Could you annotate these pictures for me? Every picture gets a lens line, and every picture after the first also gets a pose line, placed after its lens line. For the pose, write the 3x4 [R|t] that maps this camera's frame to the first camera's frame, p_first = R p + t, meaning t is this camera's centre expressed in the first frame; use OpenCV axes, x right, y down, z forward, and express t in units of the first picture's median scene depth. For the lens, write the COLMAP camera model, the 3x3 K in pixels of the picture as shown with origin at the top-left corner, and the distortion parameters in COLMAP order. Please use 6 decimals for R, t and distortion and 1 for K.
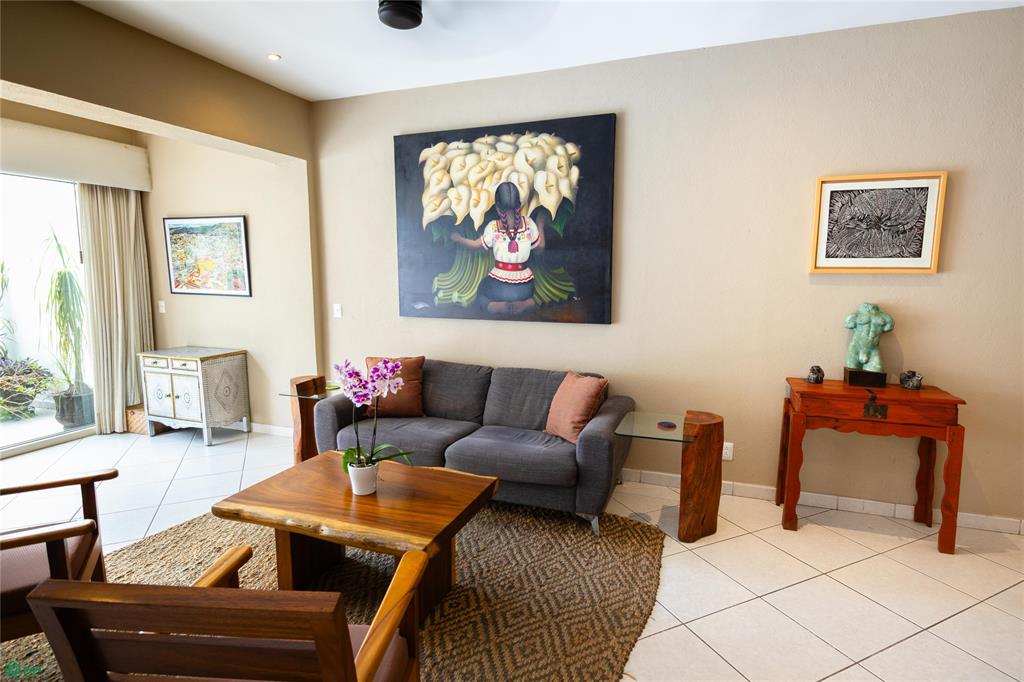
lens RADIAL K [[520.5, 0, 516.7], [0, 520.5, 336.7], [0, 0, 1]] dist [-0.006470, 0.000335]
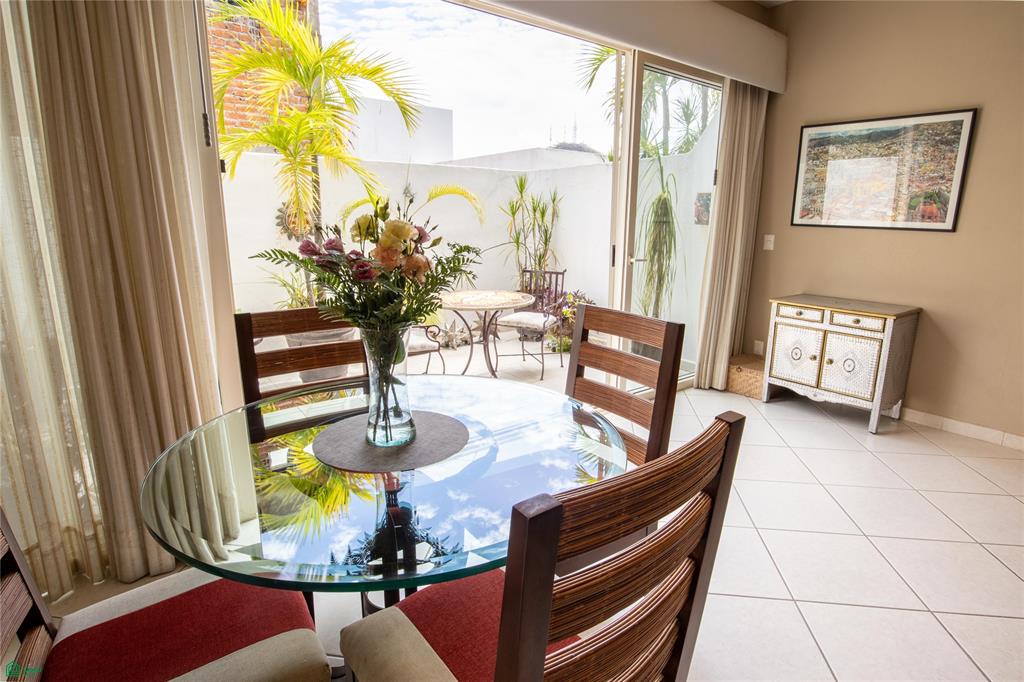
lens RADIAL K [[543.5, 0, 516.9], [0, 543.5, 333.2], [0, 0, 1]] dist [-0.003423, -0.000303]
pose [[0.846191, 0.122595, -0.518585, -0.750974], [-0.078097, 0.991199, 0.106889, 0.030385], [0.527125, -0.049948, 0.848318, 0.097769]]
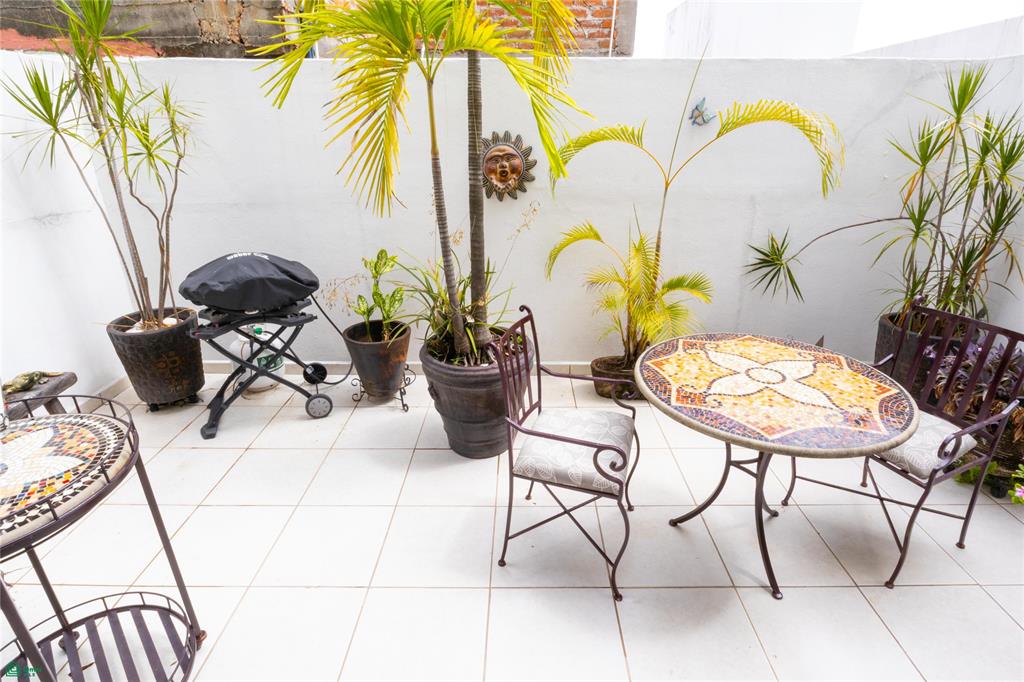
lens RADIAL K [[520.5, 0, 516.7], [0, 520.5, 336.7], [0, 0, 1]] dist [-0.006470, 0.000335]
pose [[0.341762, 0.347266, -0.873273, -1.140947], [-0.117991, 0.937727, 0.326720, -0.090825], [0.932350, -0.008622, 0.361454, 0.722560]]
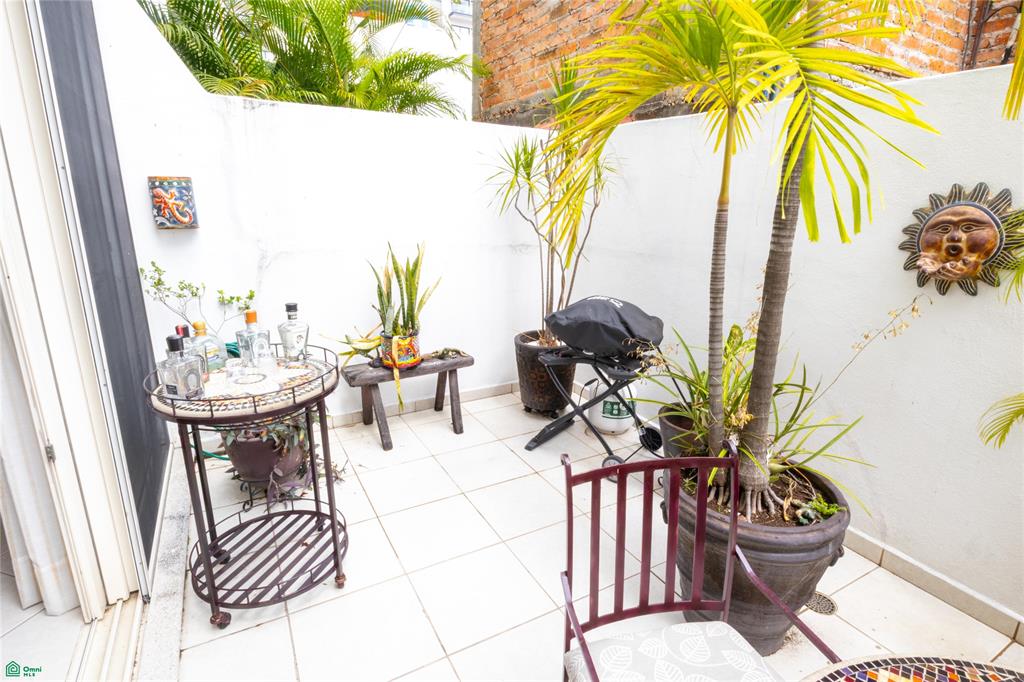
lens RADIAL K [[520.5, 0, 516.7], [0, 520.5, 336.7], [0, 0, 1]] dist [-0.006470, 0.000335]
pose [[-0.646070, 0.187804, -0.739813, -1.301937], [-0.113719, 0.934755, 0.336601, -0.103853], [0.754759, 0.301599, -0.582561, 0.997866]]
